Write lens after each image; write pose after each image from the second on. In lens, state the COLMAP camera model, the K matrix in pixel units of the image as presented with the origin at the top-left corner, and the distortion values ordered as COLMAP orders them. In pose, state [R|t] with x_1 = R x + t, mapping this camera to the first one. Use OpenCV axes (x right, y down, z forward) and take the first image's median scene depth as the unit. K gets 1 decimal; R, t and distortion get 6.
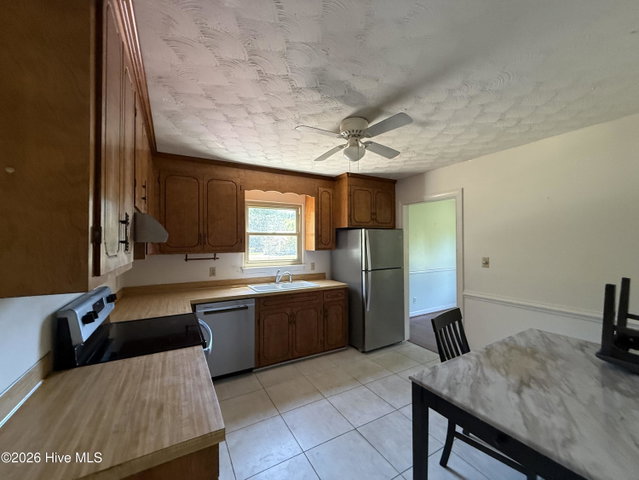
lens RADIAL K [[255.1, 0, 317.8], [0, 255.1, 238.8], [0, 0, 1]] dist [0.000754, 0.000572]
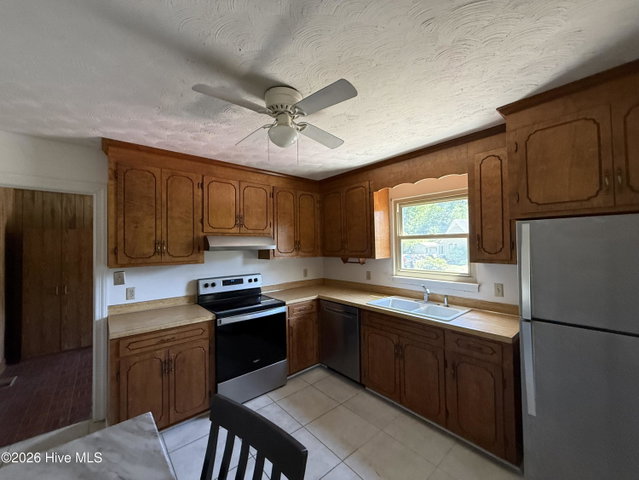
lens RADIAL K [[255.1, 0, 317.8], [0, 255.1, 238.8], [0, 0, 1]] dist [0.000754, 0.000572]
pose [[0.193817, -0.020572, -0.980822, 0.561915], [0.023368, 0.999593, -0.016348, -0.008428], [0.980759, -0.019751, 0.194219, 0.592259]]
